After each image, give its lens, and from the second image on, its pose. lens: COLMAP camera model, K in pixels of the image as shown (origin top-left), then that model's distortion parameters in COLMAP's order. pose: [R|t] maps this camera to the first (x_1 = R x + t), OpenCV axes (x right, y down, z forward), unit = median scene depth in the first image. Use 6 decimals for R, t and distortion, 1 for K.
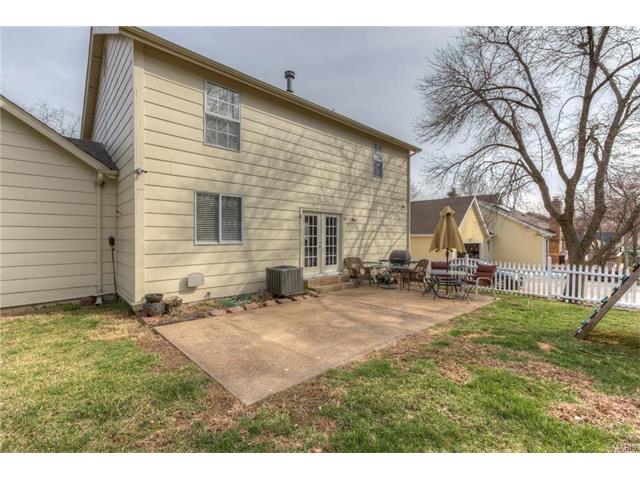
lens RADIAL K [[289.0, 0, 315.8], [0, 289.0, 239.6], [0, 0, 1]] dist [0.008459, 0.000157]
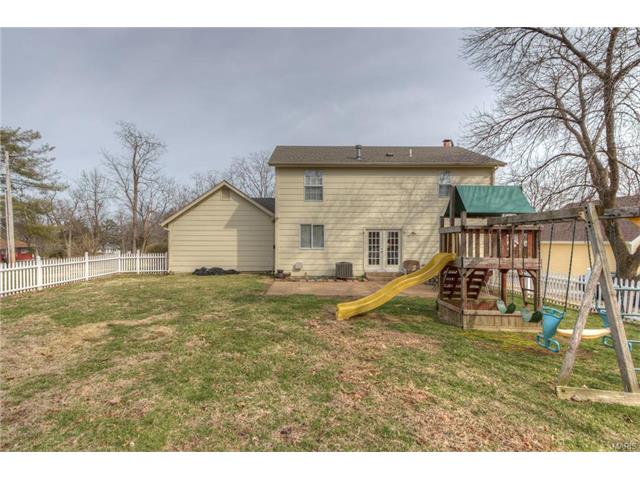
lens RADIAL K [[289.0, 0, 315.8], [0, 289.0, 239.6], [0, 0, 1]] dist [0.008459, 0.000157]
pose [[0.739189, -0.002956, -0.673492, 0.794291], [-0.007349, 0.999895, -0.012455, -0.019643], [0.673458, 0.014157, 0.739090, -0.352093]]
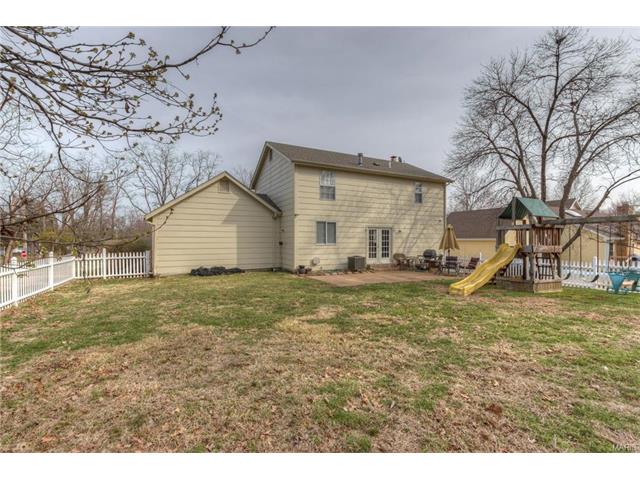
lens RADIAL K [[289.0, 0, 315.8], [0, 289.0, 239.6], [0, 0, 1]] dist [0.008459, 0.000157]
pose [[0.959408, -0.001444, -0.282019, 0.152402], [-0.001324, 0.999953, -0.009624, -0.002598], [0.282020, 0.009606, 0.959361, -0.825354]]
